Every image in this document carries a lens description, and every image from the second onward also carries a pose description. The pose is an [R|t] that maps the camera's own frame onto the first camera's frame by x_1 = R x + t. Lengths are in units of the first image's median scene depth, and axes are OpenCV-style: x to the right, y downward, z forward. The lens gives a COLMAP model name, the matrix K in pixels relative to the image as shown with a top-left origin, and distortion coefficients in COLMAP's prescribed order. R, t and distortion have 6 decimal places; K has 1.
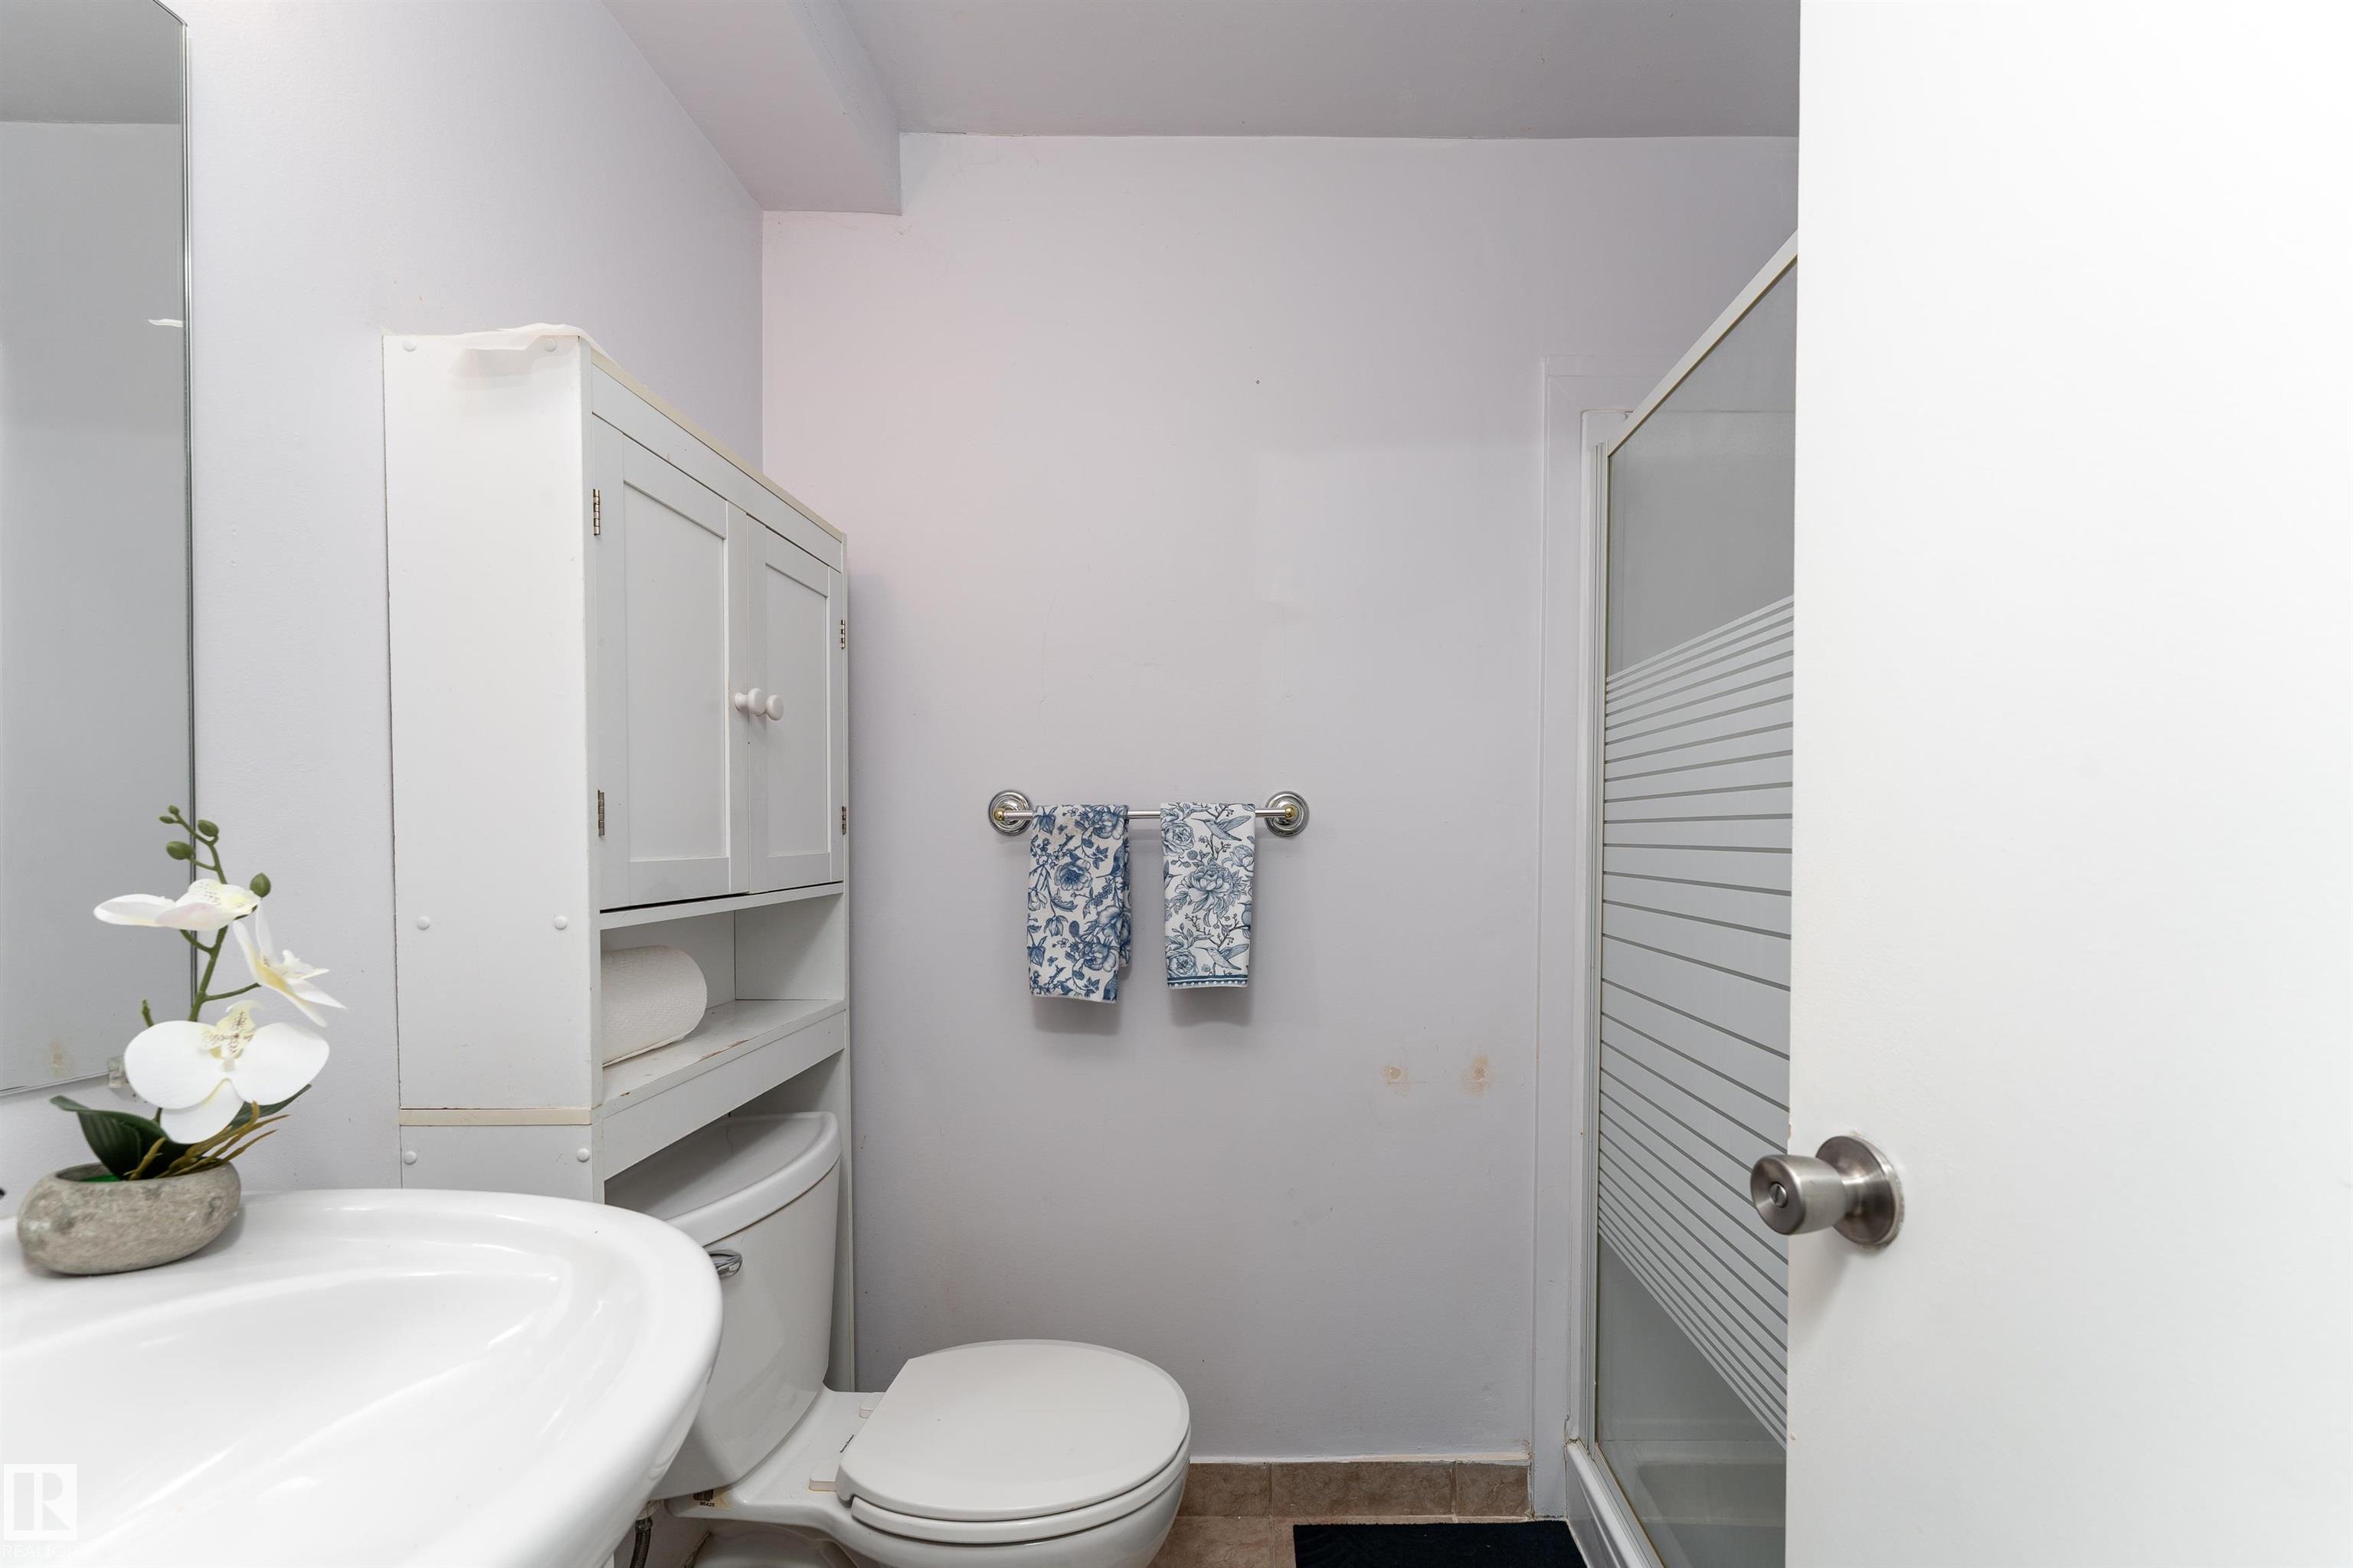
lens RADIAL K [[958.2, 0, 1212.9], [0, 958.2, 847.4], [0, 0, 1]] dist [-0.000821, -0.000515]
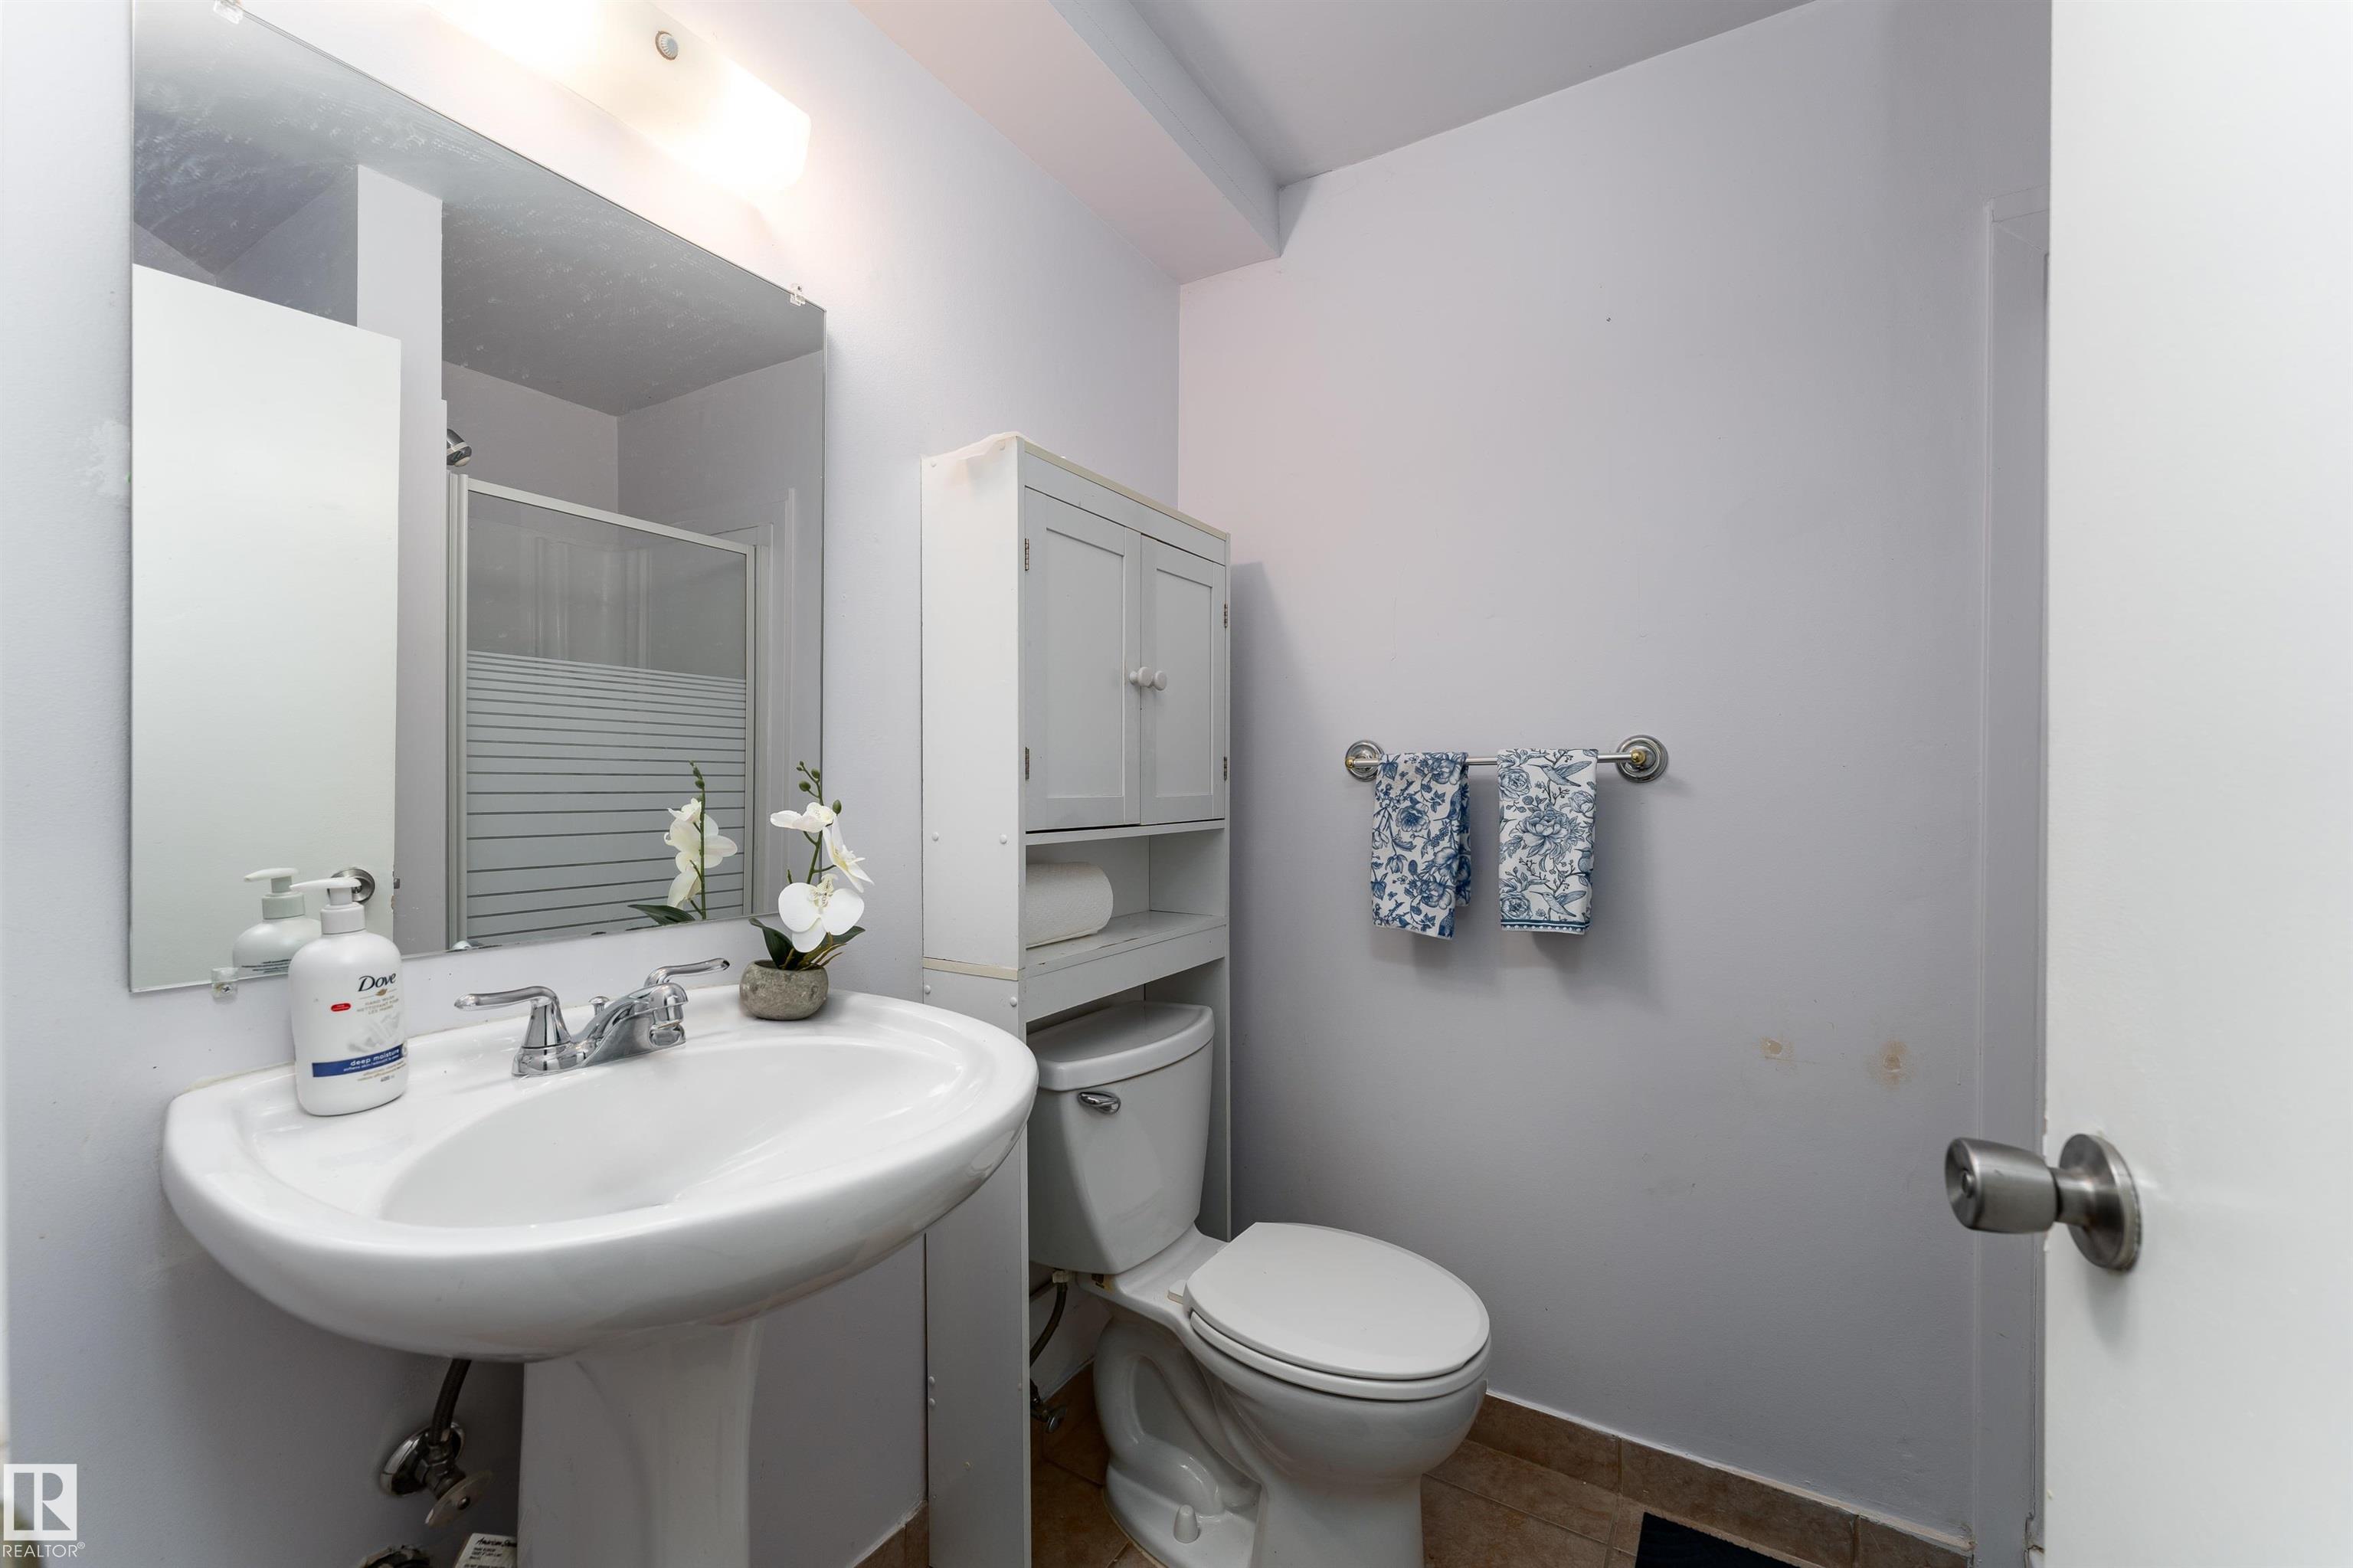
lens RADIAL K [[958.2, 0, 1174.1], [0, 958.2, 780.2], [0, 0, 1]] dist [-0.000821, -0.000515]
pose [[0.846169, -0.000901, -0.532914, 0.211427], [-0.009314, 0.999821, -0.016479, 0.007117], [0.532833, 0.018907, 0.846009, -0.063253]]
